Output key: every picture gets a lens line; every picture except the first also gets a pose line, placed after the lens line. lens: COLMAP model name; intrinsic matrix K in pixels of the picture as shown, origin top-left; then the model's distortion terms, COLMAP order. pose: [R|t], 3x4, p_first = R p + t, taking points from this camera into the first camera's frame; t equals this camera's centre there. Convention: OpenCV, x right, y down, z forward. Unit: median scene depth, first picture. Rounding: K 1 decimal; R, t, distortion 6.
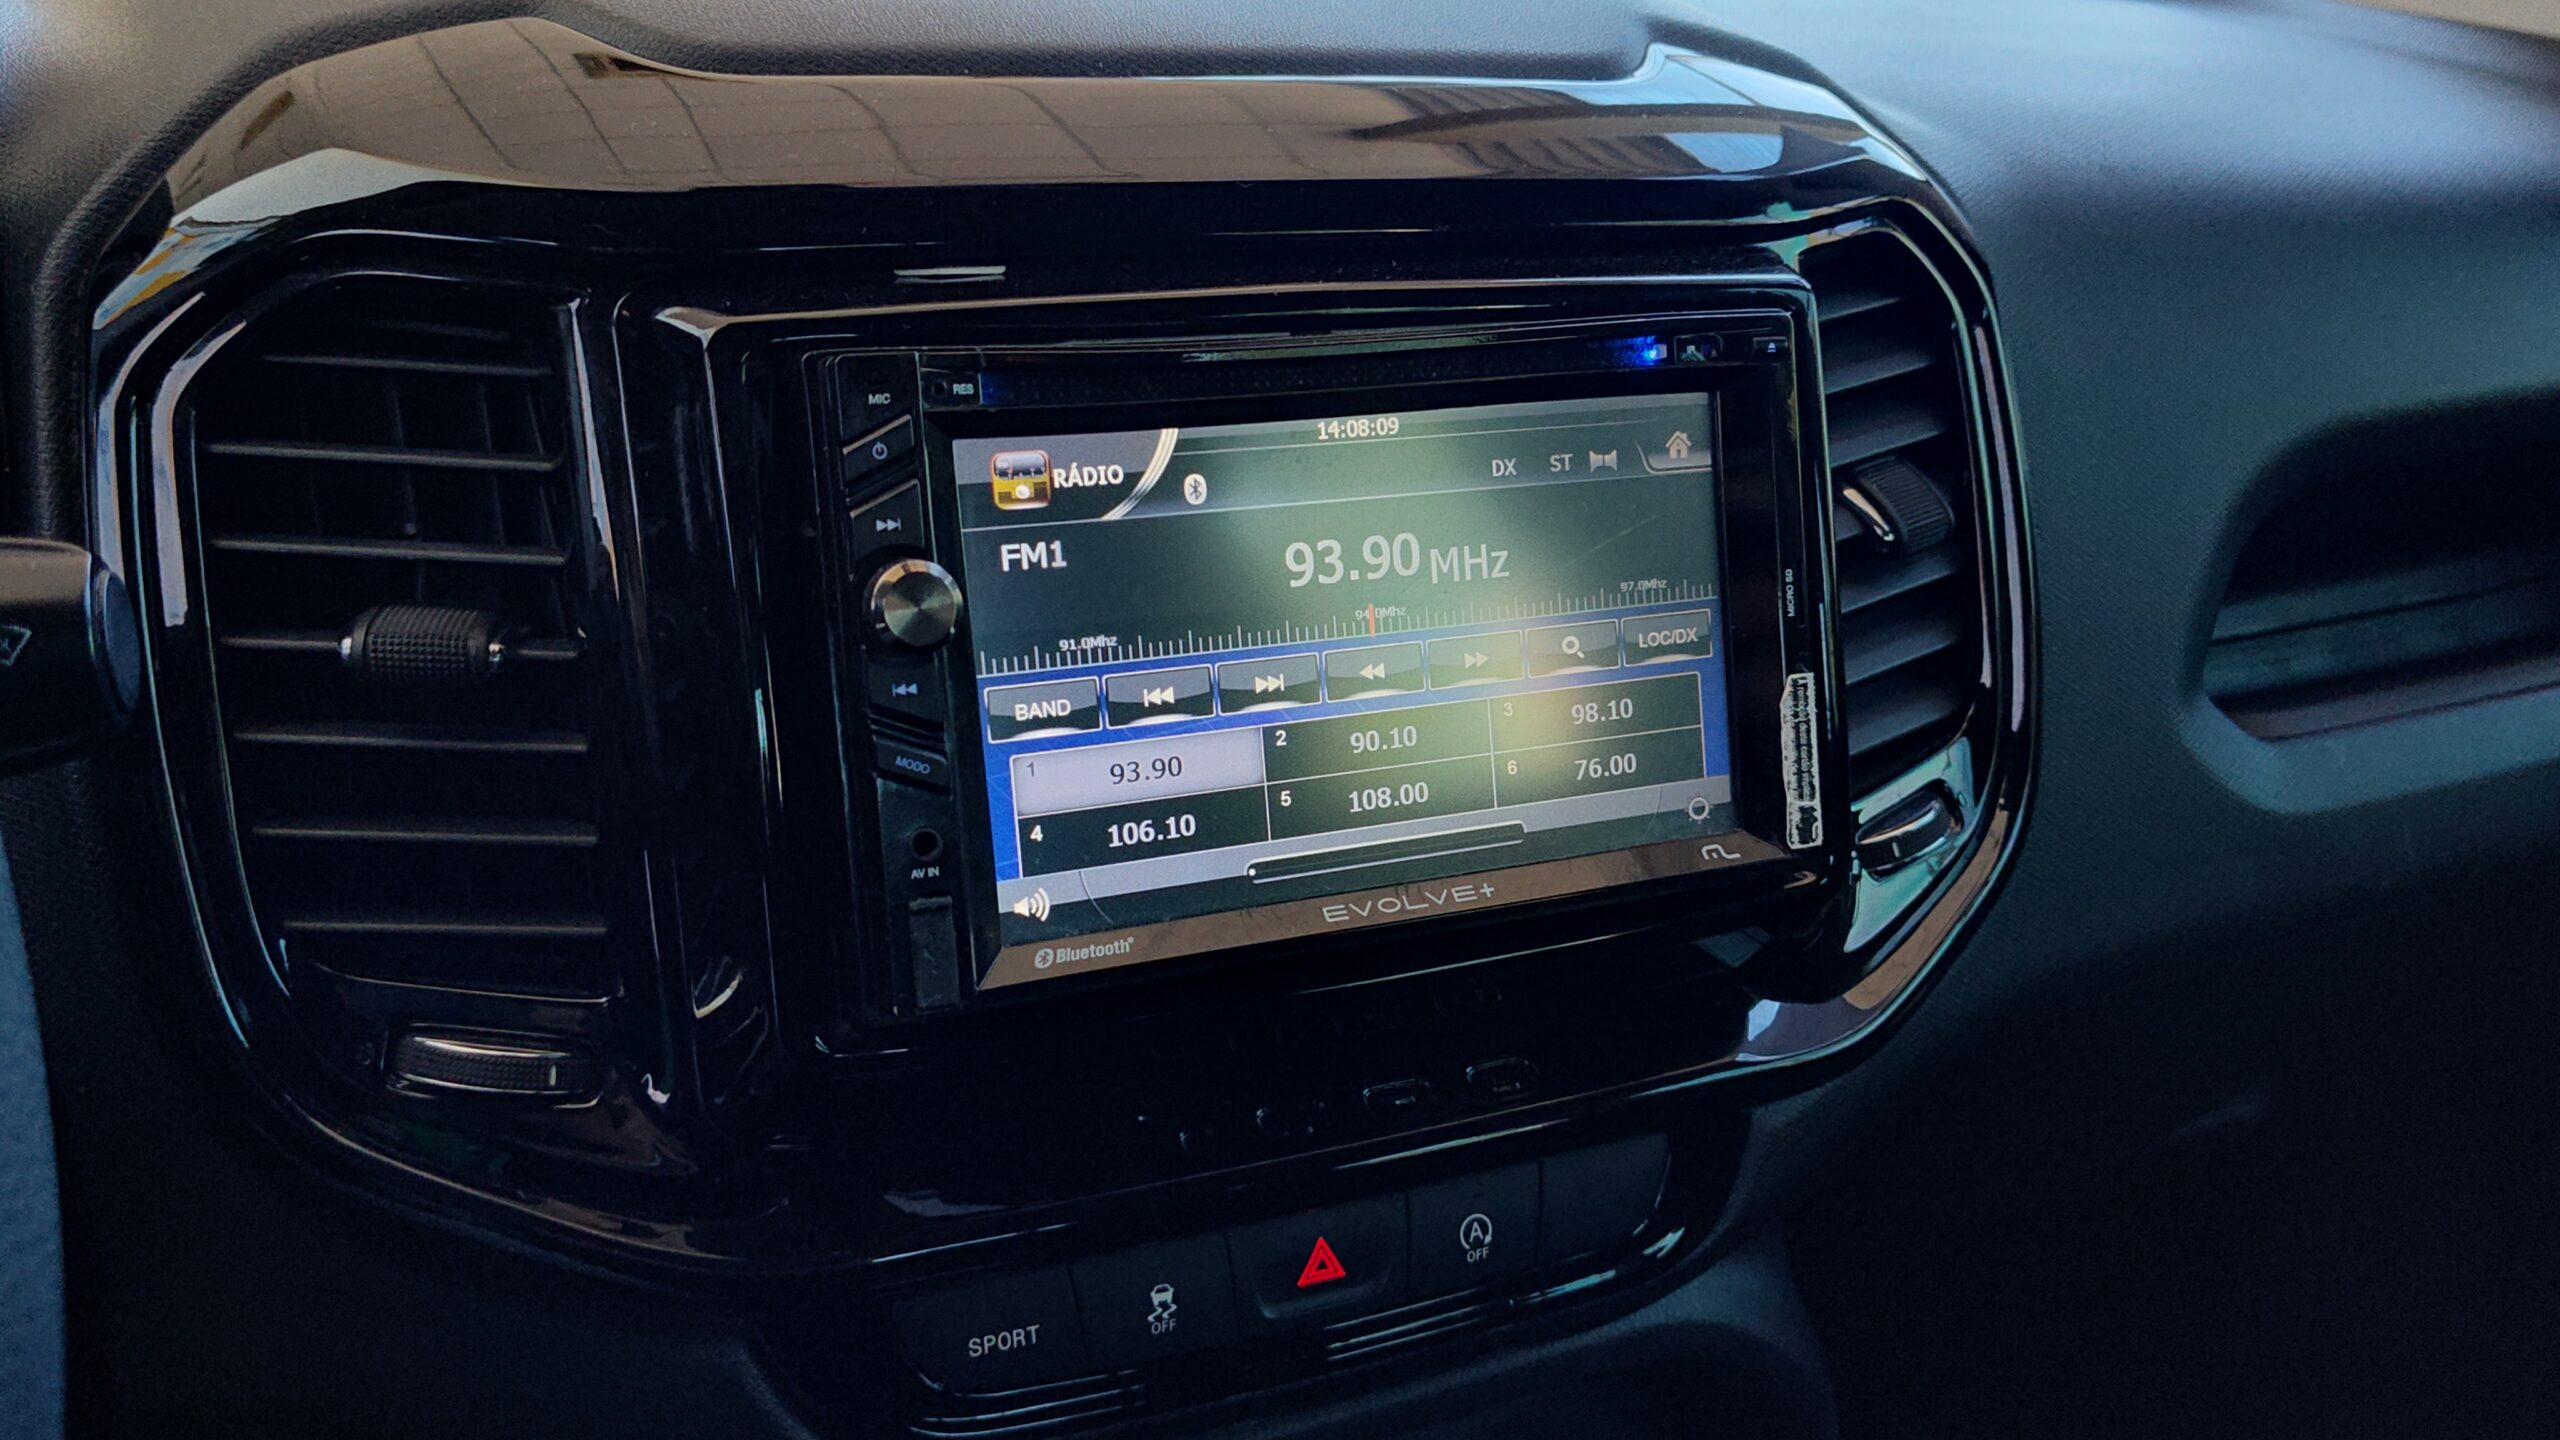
lens RADIAL K [[2385.5, 0, 1302.3], [0, 2385.5, 708.3], [0, 0, 1]] dist [-0.006248, 0.000000]
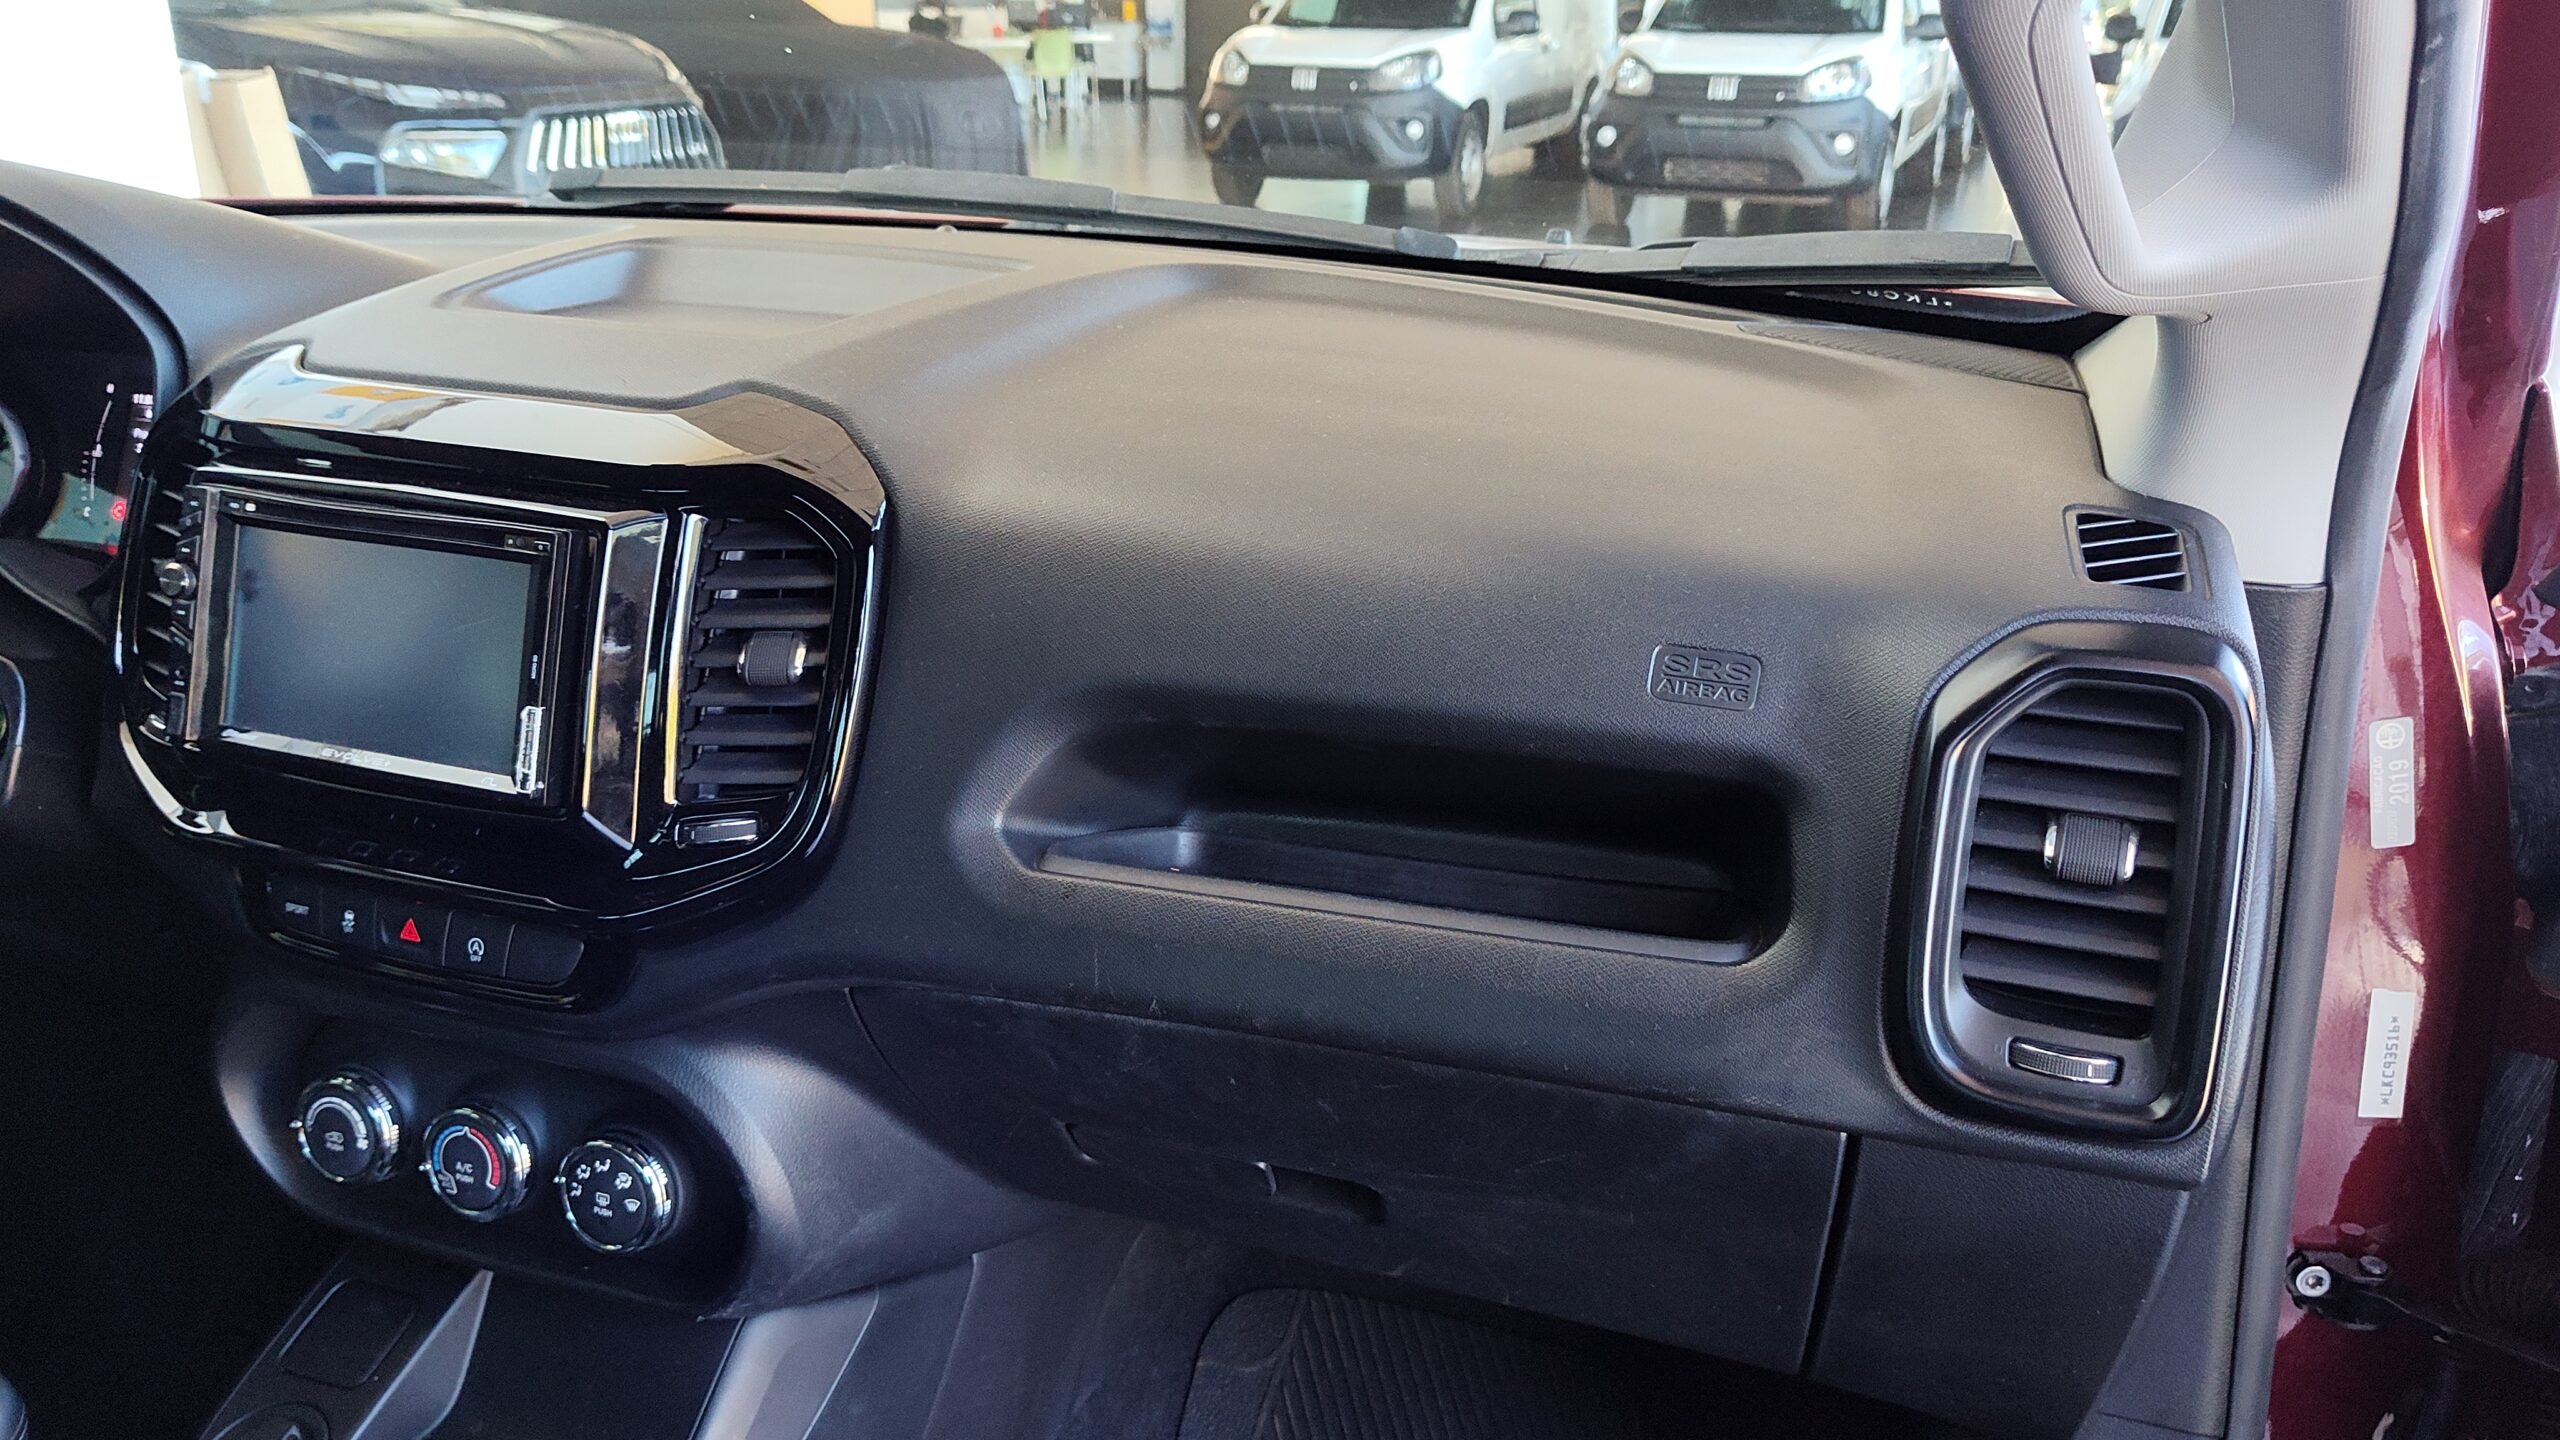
lens RADIAL K [[2018.2, 0, 1273.7], [0, 2018.2, 711.6], [0, 0, 1]] dist [0.045546, -0.041879]
pose [[0.677044, 0.202742, -0.707465, 1.843885], [-0.239102, 0.969753, 0.049086, -0.245124], [0.696018, 0.135923, 0.705042, 0.216059]]
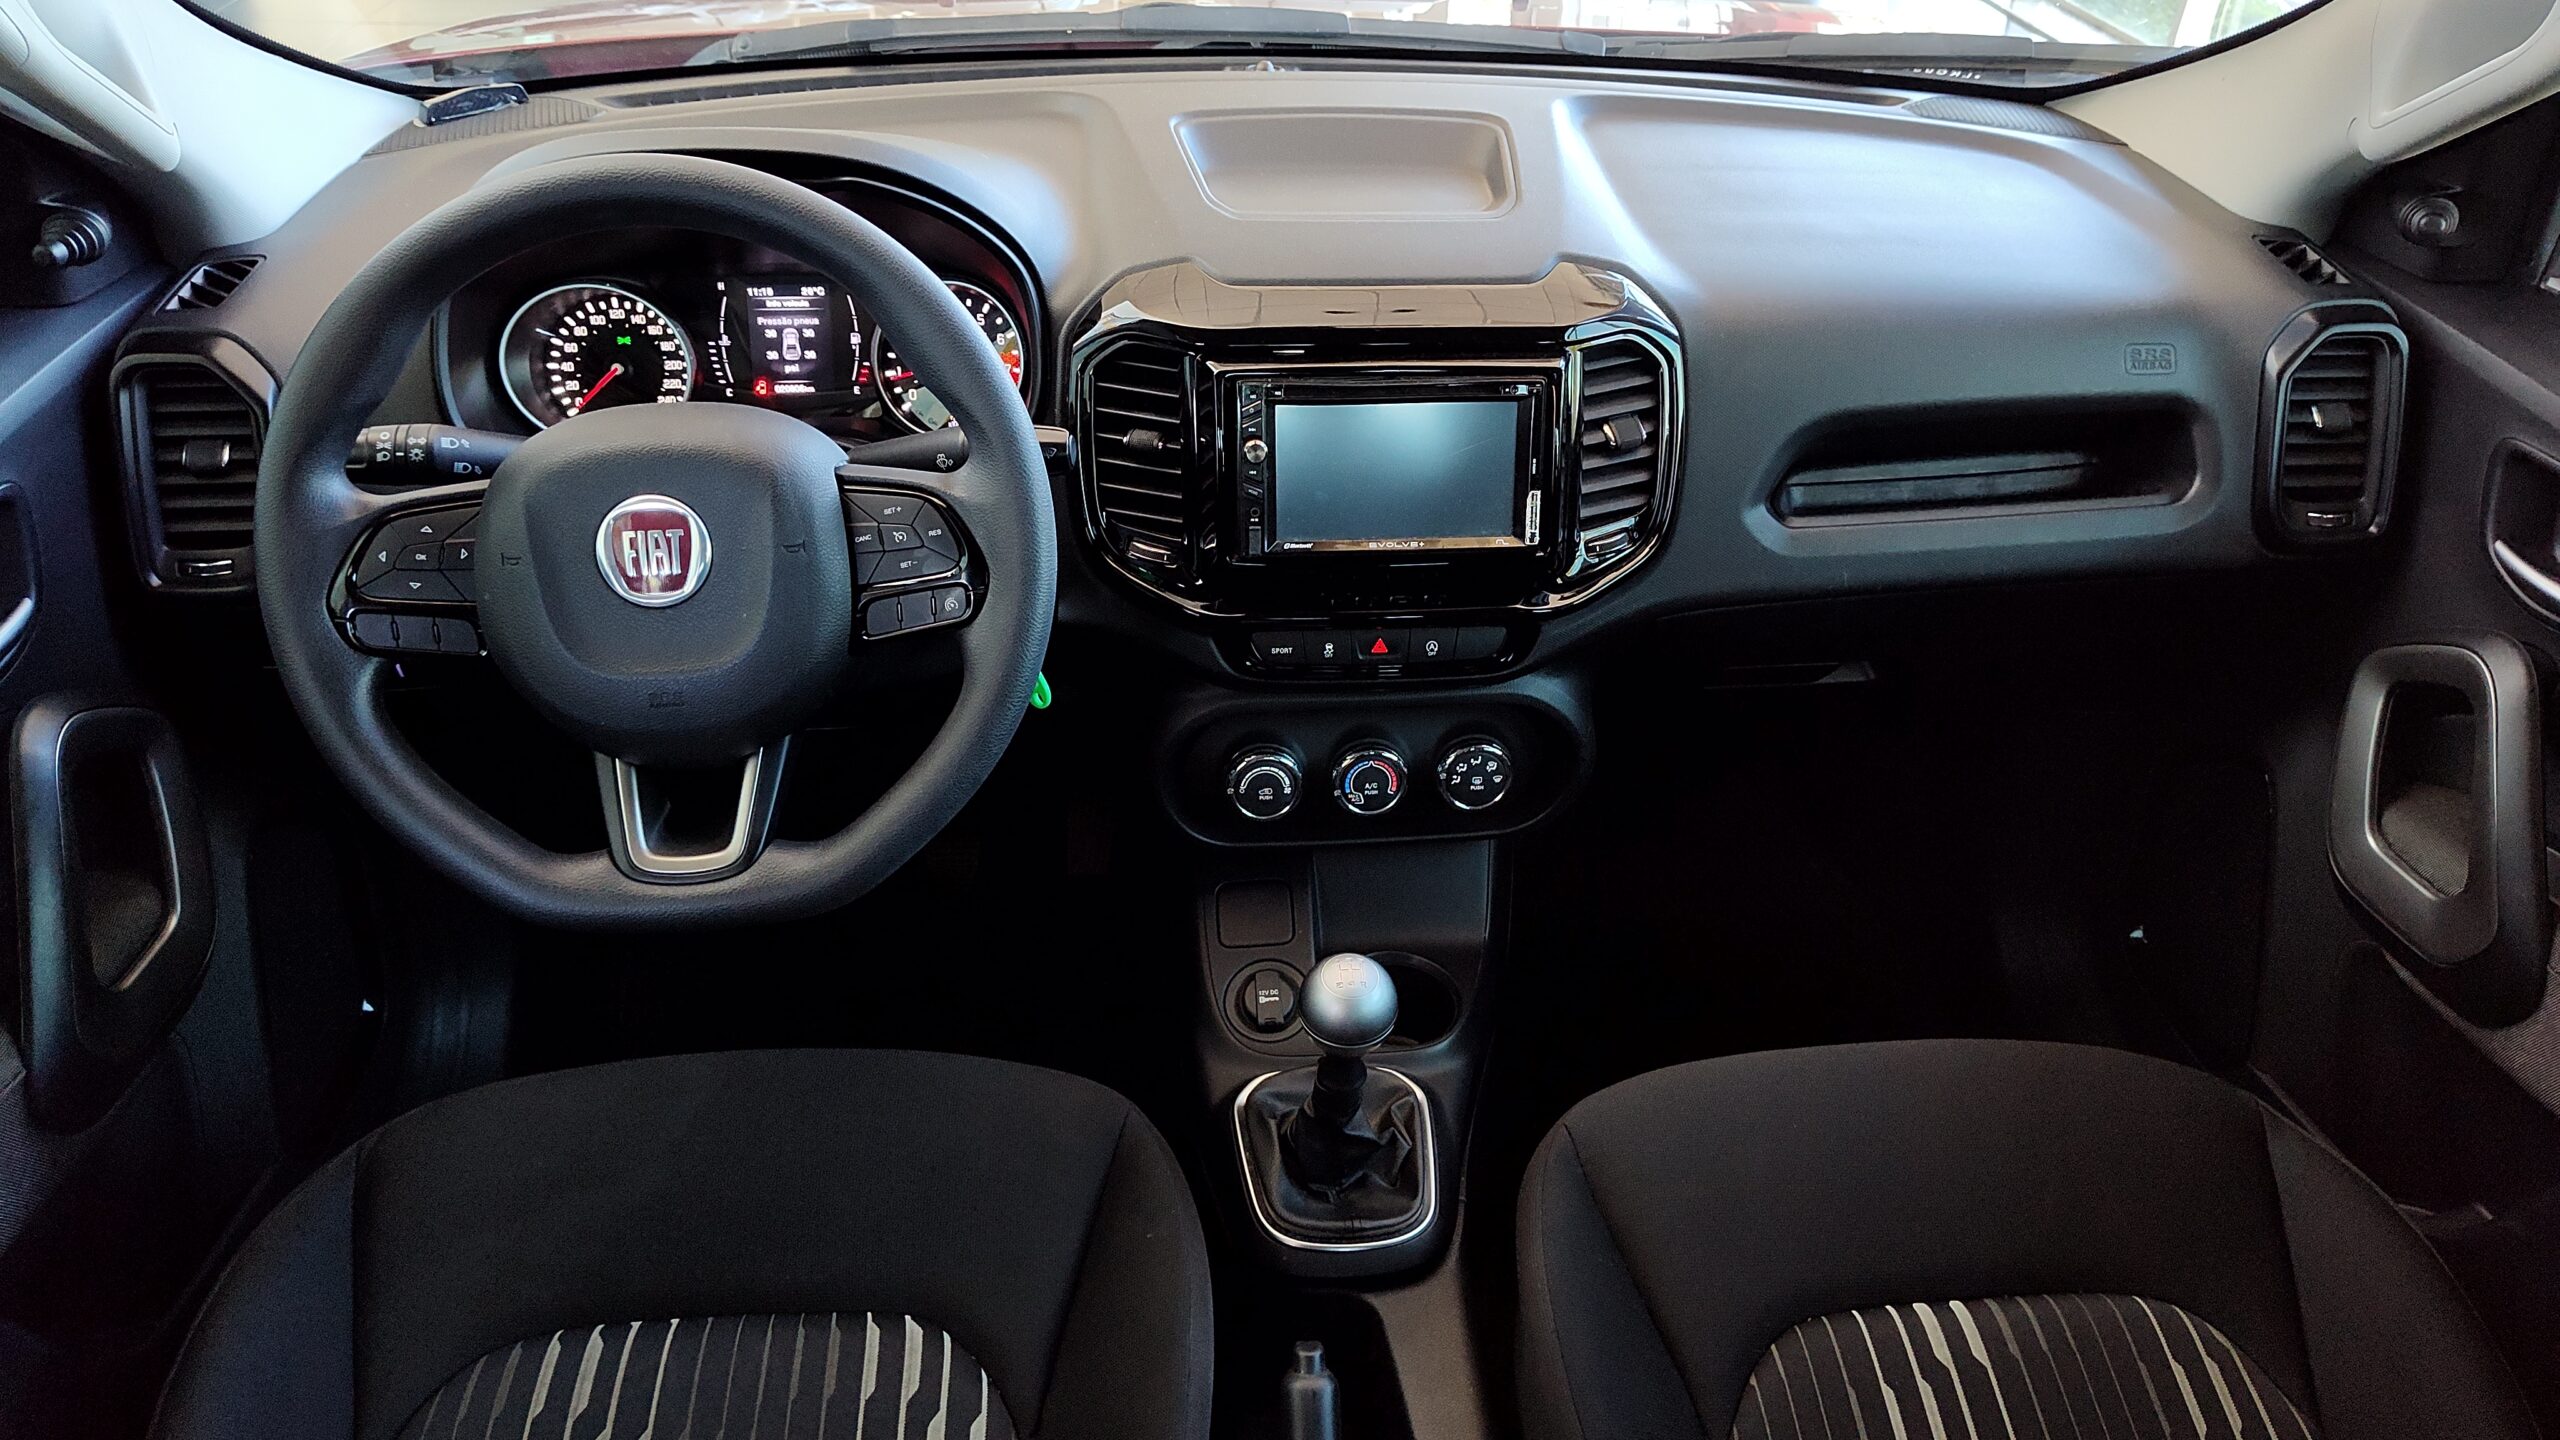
lens RADIAL K [[1757.3, 0, 1293.9], [0, 1757.3, 699.8], [0, 0, 1]] dist [0.024805, -0.035249]
pose [[0.936949, 0.167671, -0.306615, 0.678295], [-0.101395, 0.970071, 0.220639, -0.233008], [0.334433, -0.175638, 0.925908, -1.373702]]
